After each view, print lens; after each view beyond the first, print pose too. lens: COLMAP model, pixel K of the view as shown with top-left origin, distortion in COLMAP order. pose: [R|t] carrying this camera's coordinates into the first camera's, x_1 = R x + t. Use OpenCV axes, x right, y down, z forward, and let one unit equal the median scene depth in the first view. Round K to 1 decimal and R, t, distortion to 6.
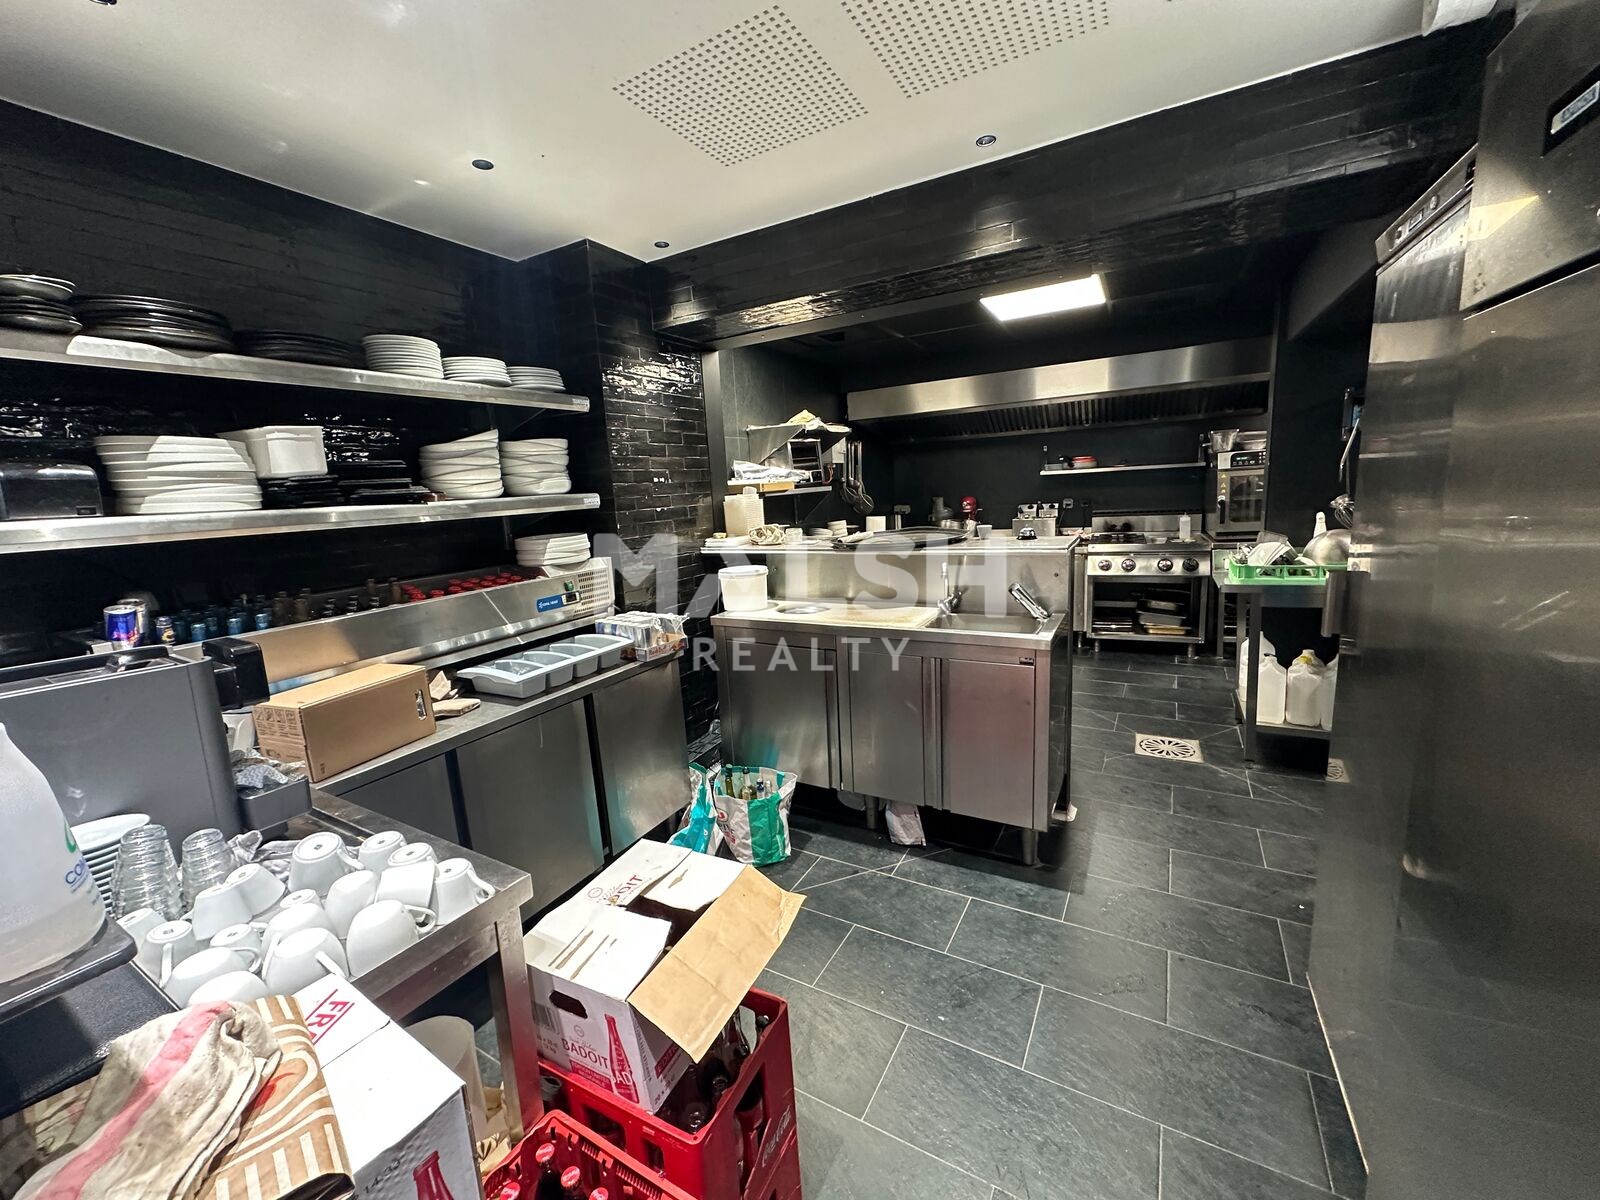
lens RADIAL K [[638.2, 0, 798.5], [0, 638.2, 599.4], [0, 0, 1]] dist [0.000210, -0.000009]
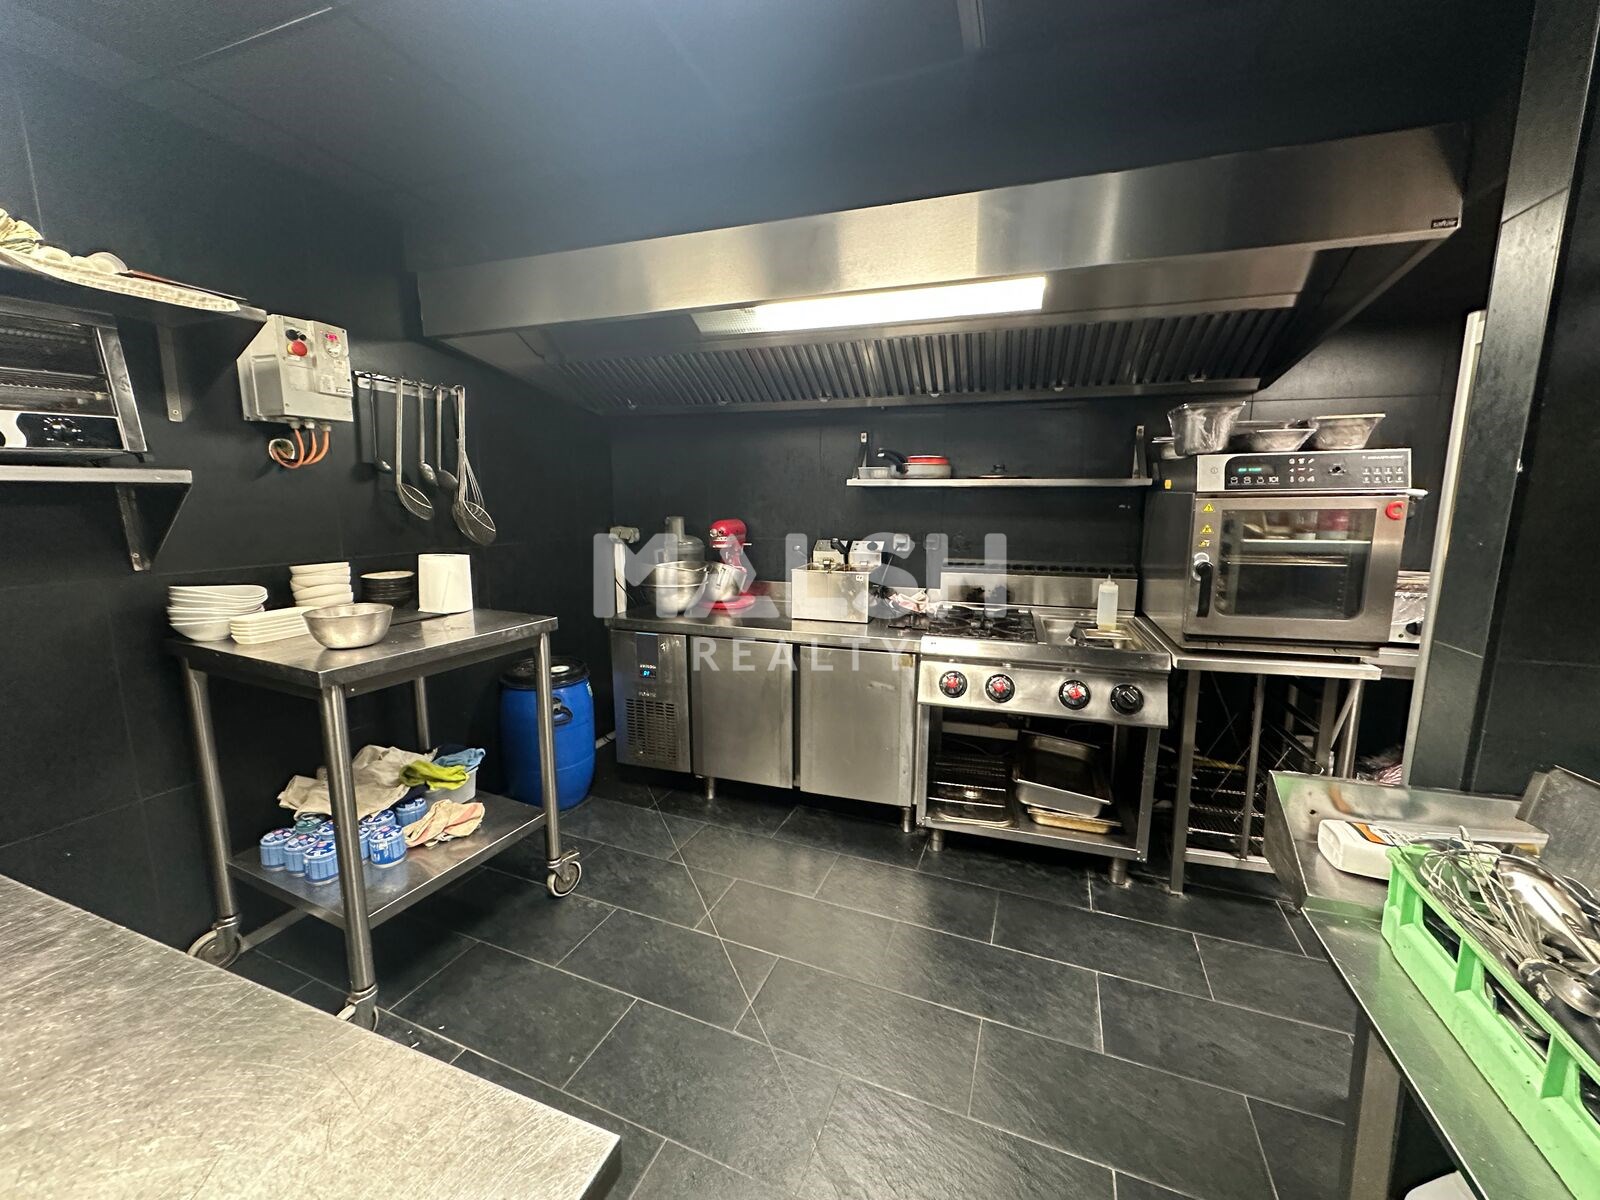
lens RADIAL K [[638.2, 0, 800.2], [0, 638.2, 595.2], [0, 0, 1]] dist [0.000210, -0.000009]
pose [[0.986684, 0.038089, 0.158126, 0.293689], [-0.034555, 0.999089, -0.025040, -0.102496], [-0.158936, 0.019243, 0.987101, 0.555673]]
